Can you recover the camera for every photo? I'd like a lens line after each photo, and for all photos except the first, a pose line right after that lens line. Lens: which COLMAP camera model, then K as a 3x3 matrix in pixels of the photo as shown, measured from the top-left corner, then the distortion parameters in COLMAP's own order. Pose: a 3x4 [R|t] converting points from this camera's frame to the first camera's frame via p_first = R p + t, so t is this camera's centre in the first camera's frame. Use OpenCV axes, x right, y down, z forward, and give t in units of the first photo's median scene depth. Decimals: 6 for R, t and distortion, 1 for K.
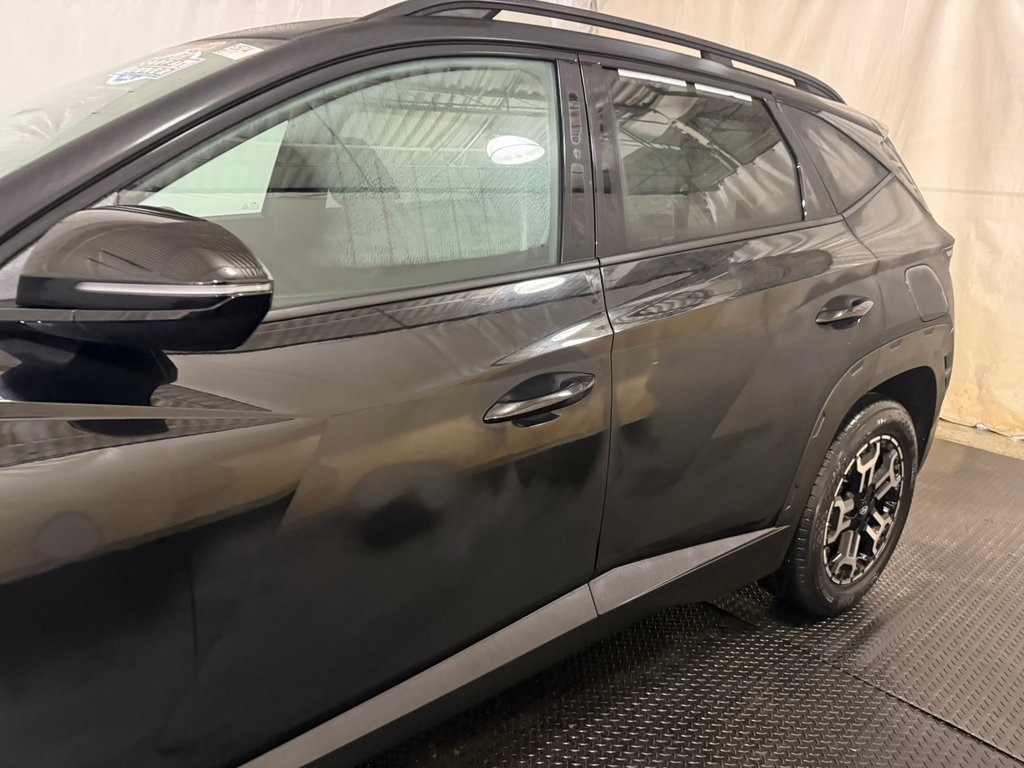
lens RADIAL K [[725.4, 0, 511.4], [0, 725.4, 381.5], [0, 0, 1]] dist [0.021204, -0.062008]
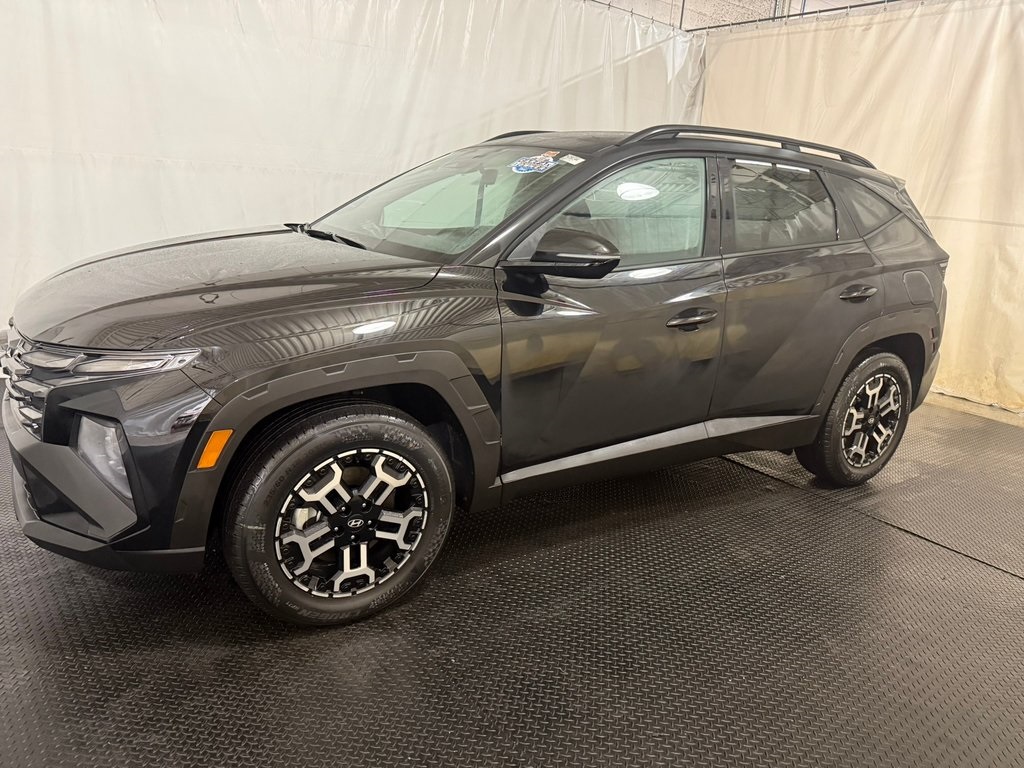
lens RADIAL K [[725.4, 0, 513.0], [0, 725.4, 386.2], [0, 0, 1]] dist [0.021204, -0.062008]
pose [[0.993635, 0.056898, -0.097221, -0.156417], [-0.057200, 0.998363, -0.000319, 0.149565], [0.097044, 0.005878, 0.995263, -0.699476]]
